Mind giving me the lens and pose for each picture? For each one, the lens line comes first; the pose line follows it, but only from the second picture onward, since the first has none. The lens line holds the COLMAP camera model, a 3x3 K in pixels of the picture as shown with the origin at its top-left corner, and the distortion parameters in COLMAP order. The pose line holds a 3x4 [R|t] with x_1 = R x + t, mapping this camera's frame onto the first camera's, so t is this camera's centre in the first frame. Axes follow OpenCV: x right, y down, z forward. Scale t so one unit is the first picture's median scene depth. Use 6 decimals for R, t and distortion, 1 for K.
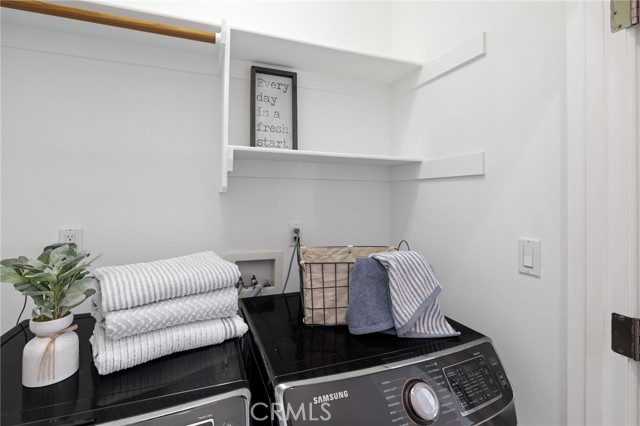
lens RADIAL K [[314.7, 0, 326.4], [0, 314.7, 192.6], [0, 0, 1]] dist [-0.007036, -0.000557]
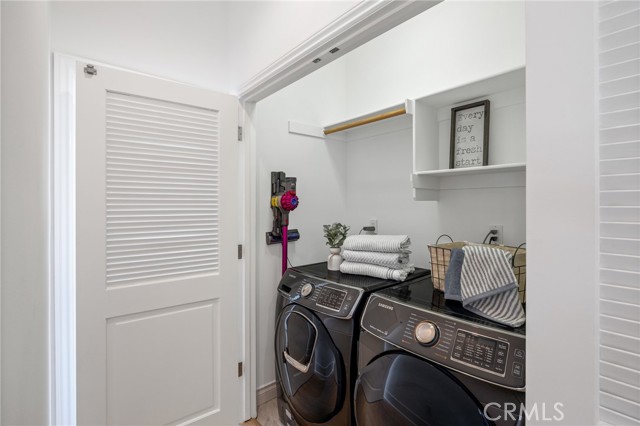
lens RADIAL K [[314.7, 0, 319.5], [0, 314.7, 212.0], [0, 0, 1]] dist [-0.007036, -0.000557]
pose [[0.308180, 0.016130, -0.951191, 0.899163], [0.014005, 0.999671, 0.021490, 0.012859], [0.951225, -0.019945, 0.307853, 0.016104]]
